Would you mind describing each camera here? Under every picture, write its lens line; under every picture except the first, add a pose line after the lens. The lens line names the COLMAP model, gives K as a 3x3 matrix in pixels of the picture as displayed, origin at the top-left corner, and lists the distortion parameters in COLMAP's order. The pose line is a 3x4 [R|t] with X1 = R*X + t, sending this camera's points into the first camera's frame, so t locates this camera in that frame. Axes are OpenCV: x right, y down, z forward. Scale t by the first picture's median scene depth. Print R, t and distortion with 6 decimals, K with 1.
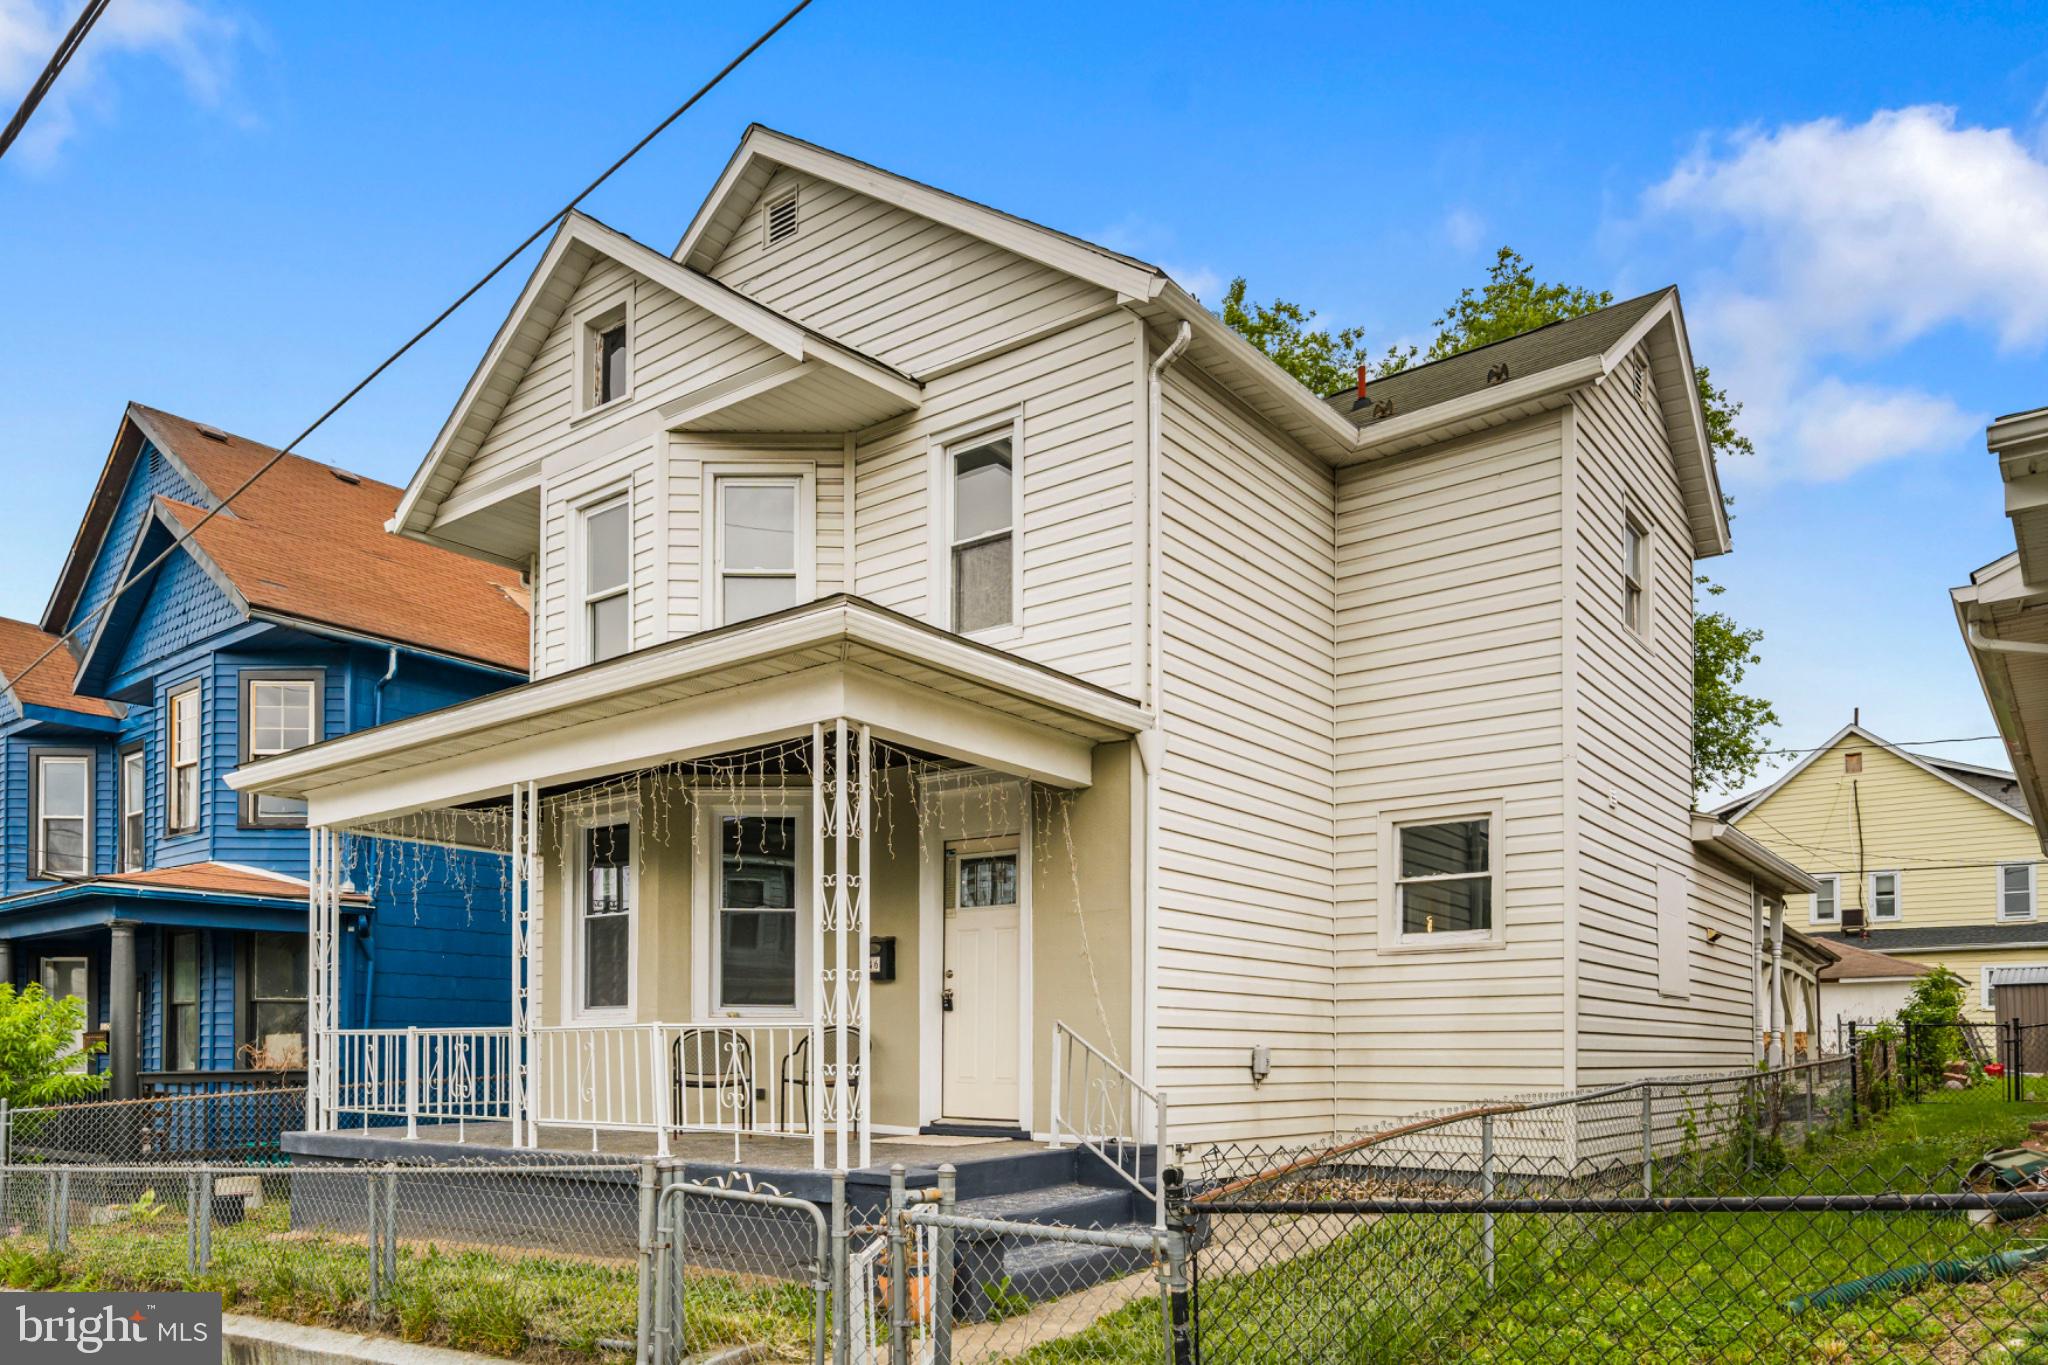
lens RADIAL K [[1368.5, 0, 1024.0], [0, 1368.5, 682.5], [0, 0, 1]] dist [-0.000224, 0.000136]
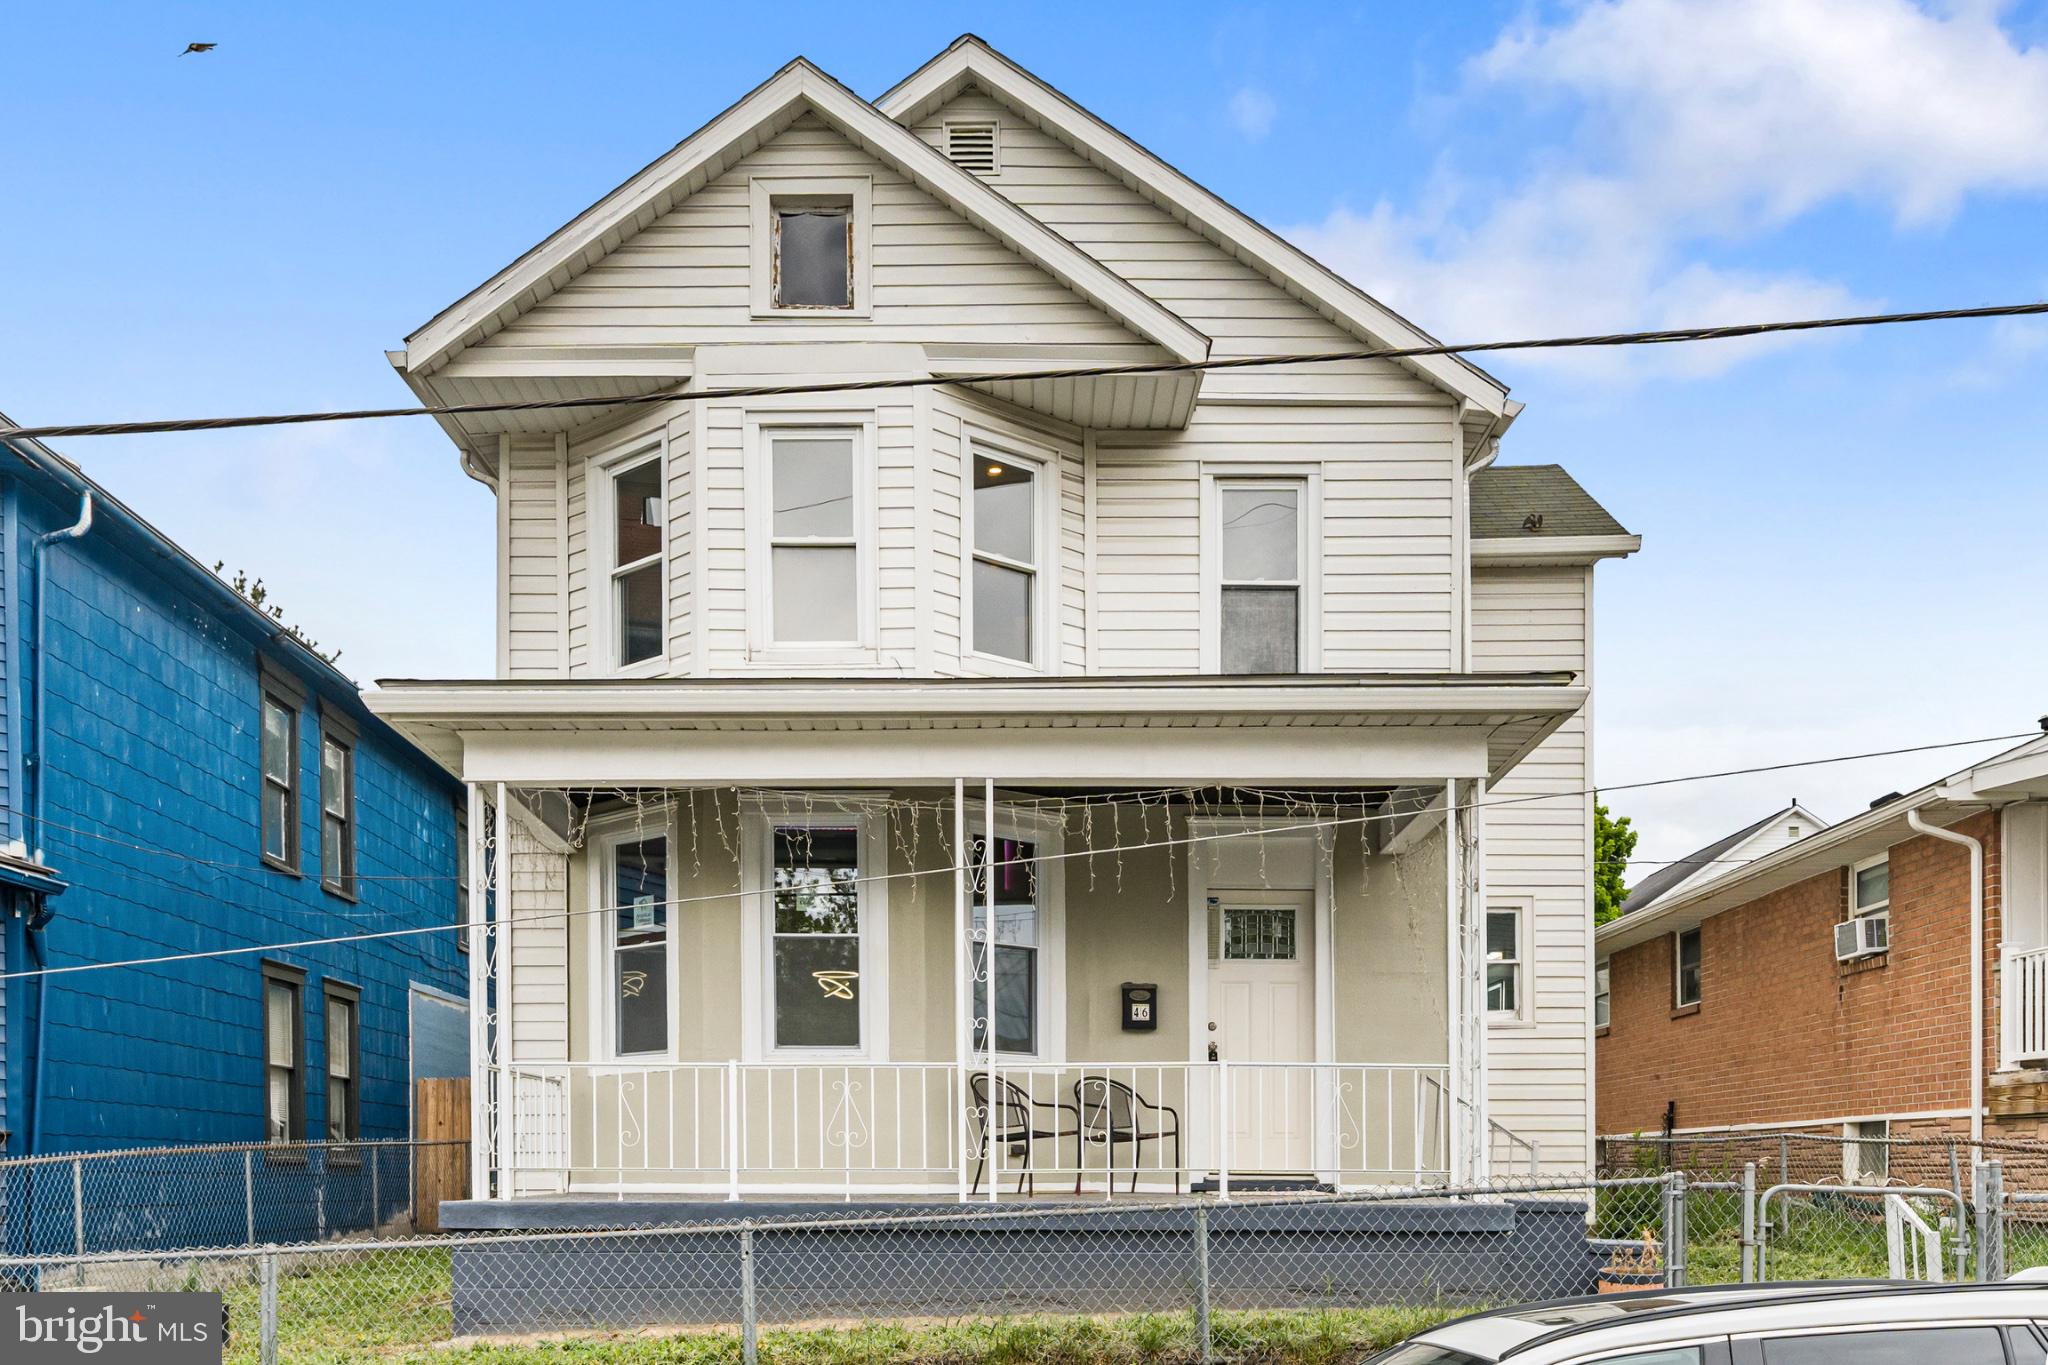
lens RADIAL K [[1682.6, 0, 1024.0], [0, 1682.6, 682.5], [0, 0, 1]] dist [-0.008903, 0.000940]
pose [[0.794159, 0.167377, 0.584206, -0.843499], [-0.160976, 0.984923, -0.063356, 0.066254], [-0.586002, -0.043729, 0.809129, 0.120916]]
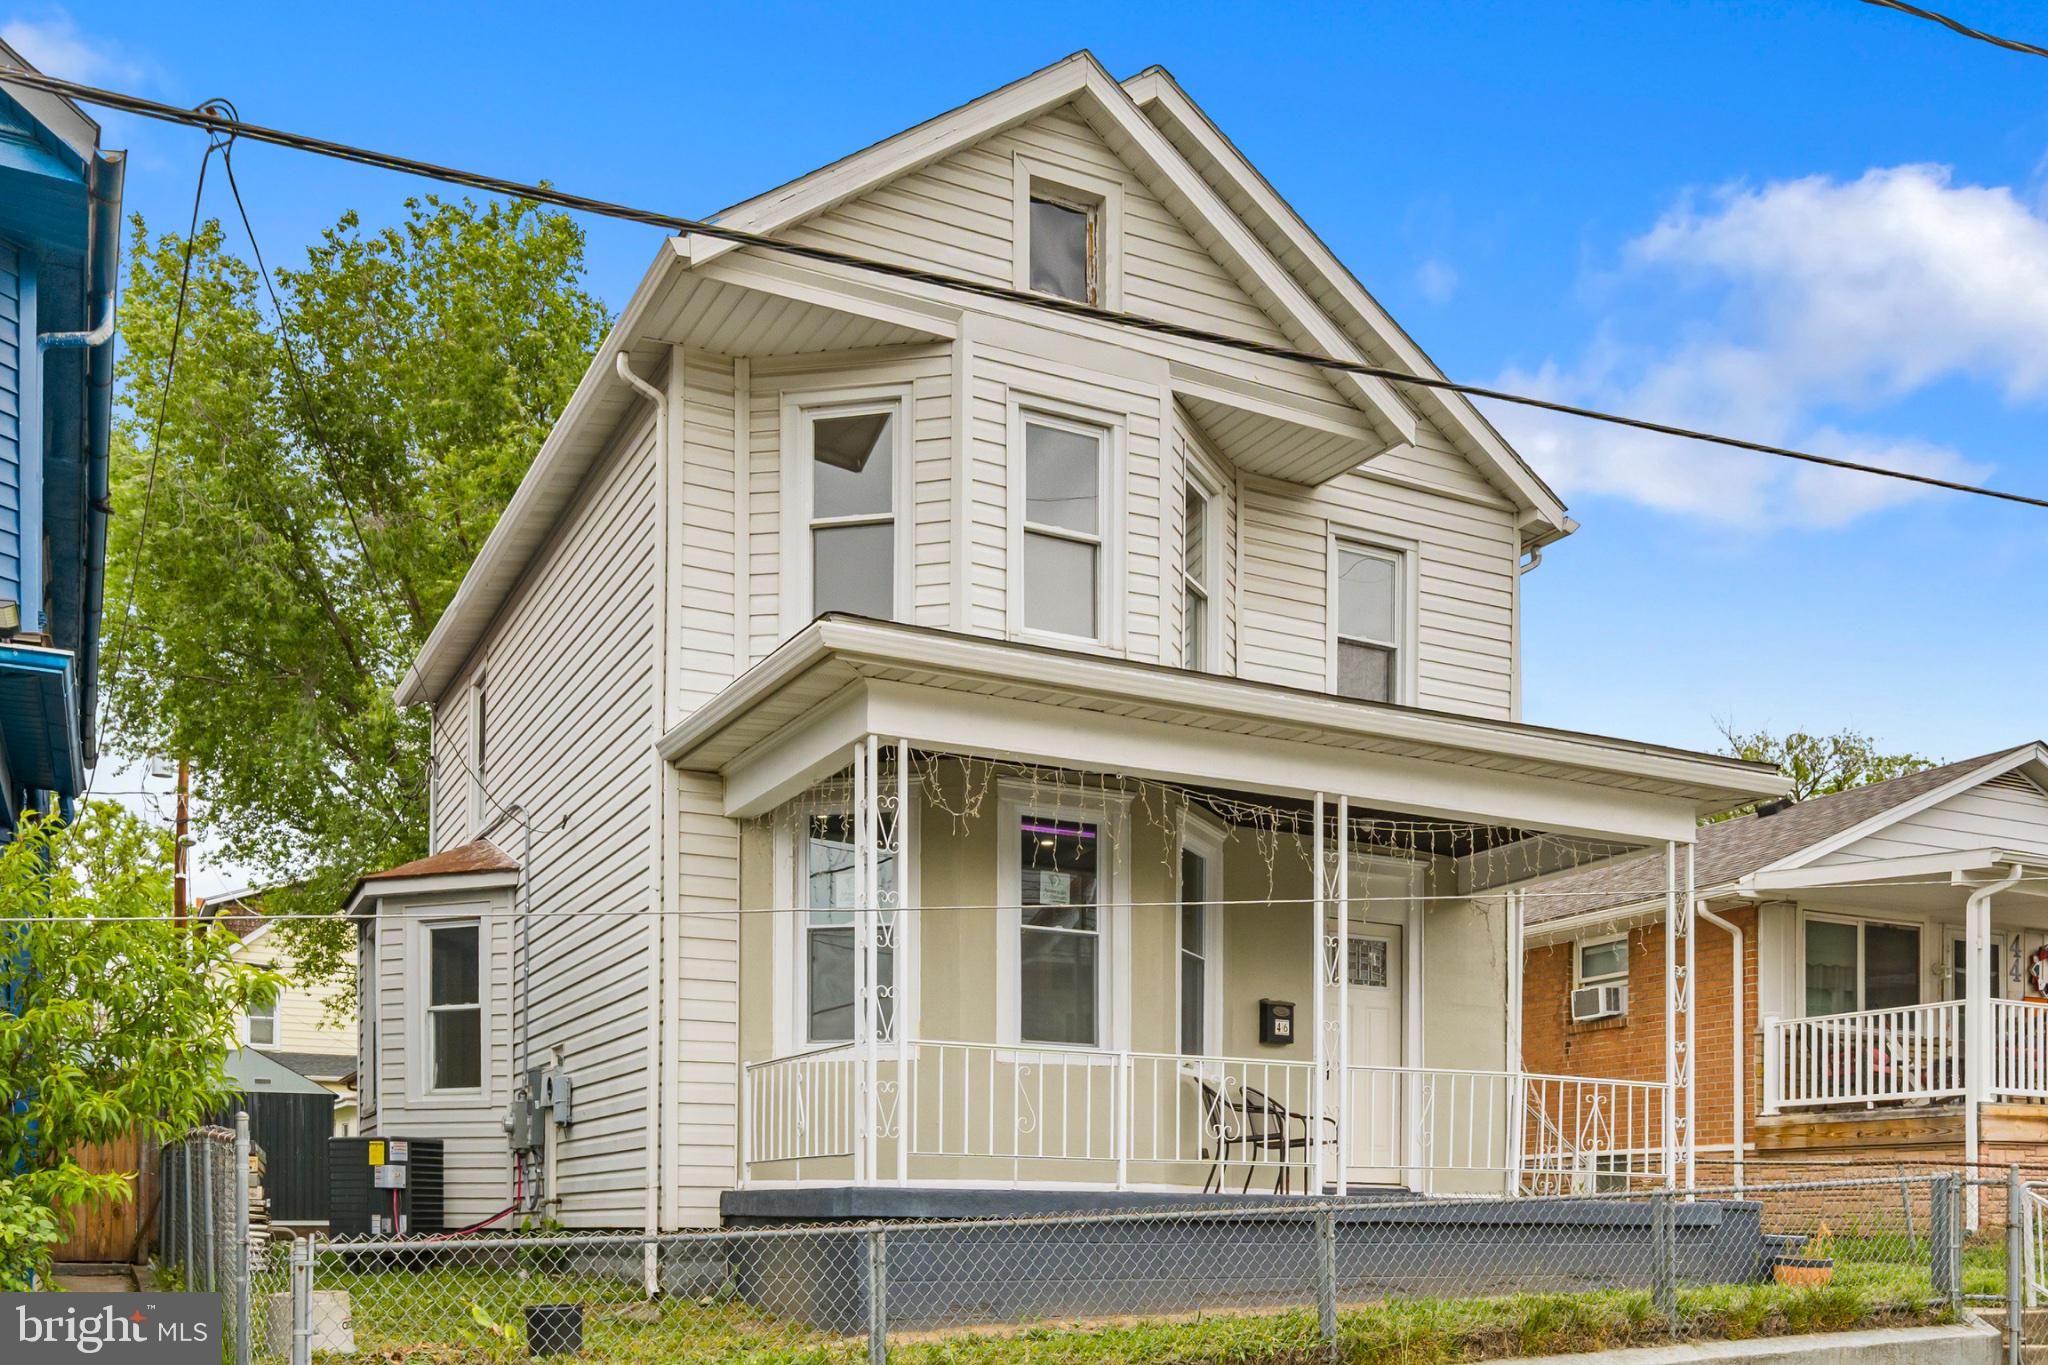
lens RADIAL K [[1736.8, 0, 1024.0], [0, 1736.8, 682.5], [0, 0, 1]] dist [-0.004313, 0.000376]
pose [[0.426372, 0.270804, 0.863060, -1.282325], [-0.247212, 0.952695, -0.176800, 0.225699], [-0.870111, -0.137976, 0.473148, 0.576208]]
